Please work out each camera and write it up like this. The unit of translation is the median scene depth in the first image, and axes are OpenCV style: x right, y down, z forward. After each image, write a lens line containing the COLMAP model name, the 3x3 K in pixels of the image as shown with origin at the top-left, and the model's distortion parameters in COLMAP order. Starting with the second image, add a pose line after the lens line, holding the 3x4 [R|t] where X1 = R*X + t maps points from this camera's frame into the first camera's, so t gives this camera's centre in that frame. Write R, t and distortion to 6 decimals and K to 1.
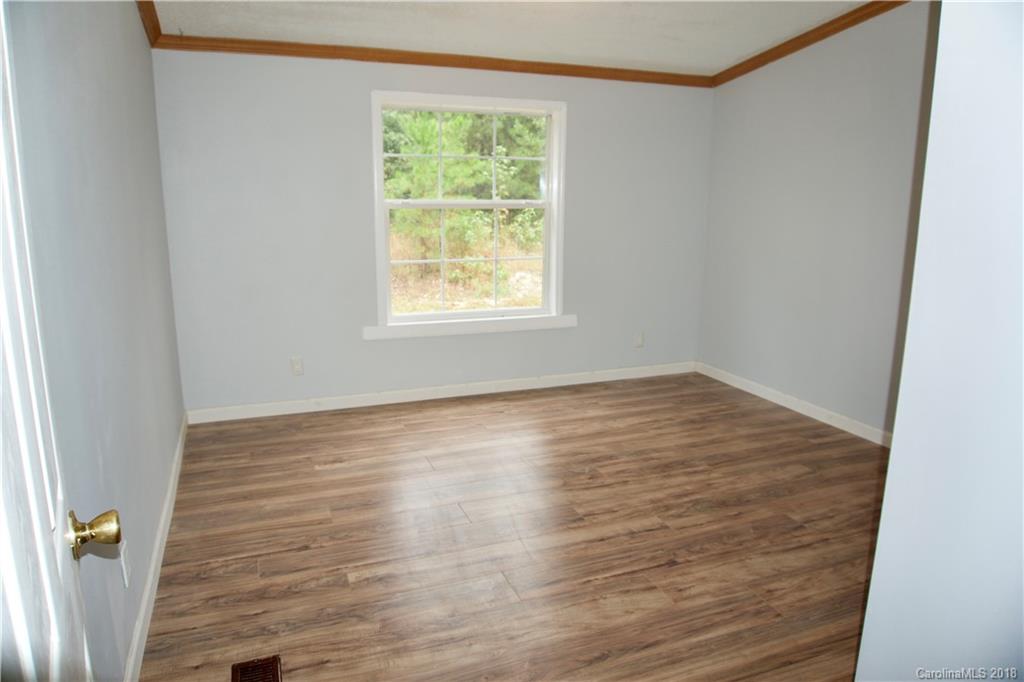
lens RADIAL K [[684.5, 0, 510.9], [0, 684.5, 343.5], [0, 0, 1]] dist [-0.049044, -0.004145]
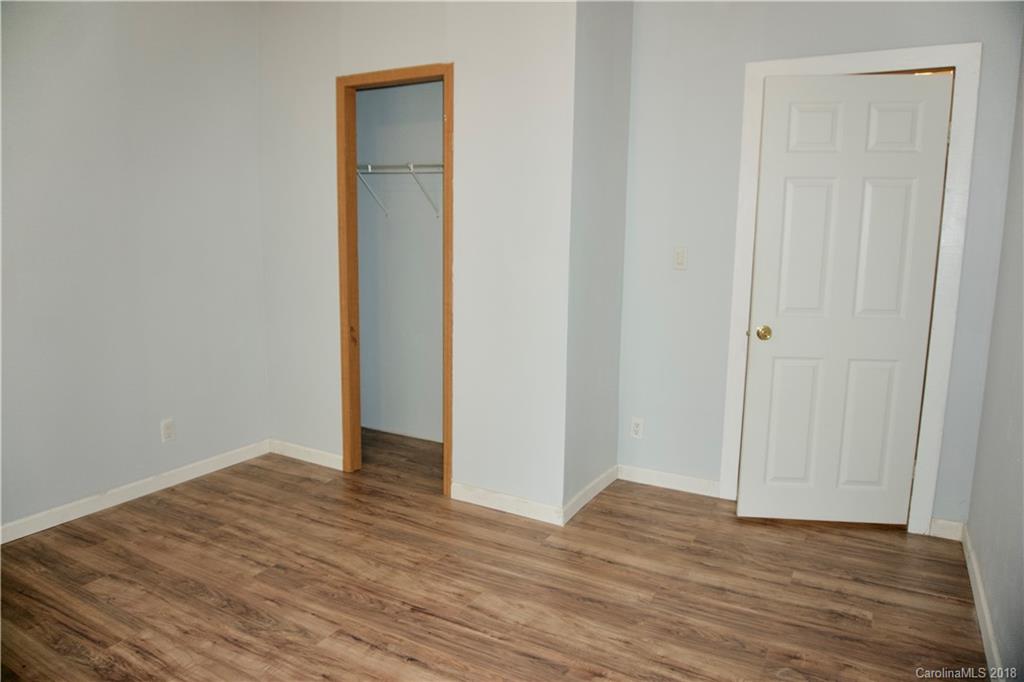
lens RADIAL K [[684.5, 0, 519.8], [0, 684.5, 342.0], [0, 0, 1]] dist [-0.049044, -0.004145]
pose [[-0.646312, -0.140191, 0.750085, -0.495852], [0.144570, 0.942680, 0.300756, -0.284033], [-0.749253, 0.302822, -0.588998, 1.281787]]
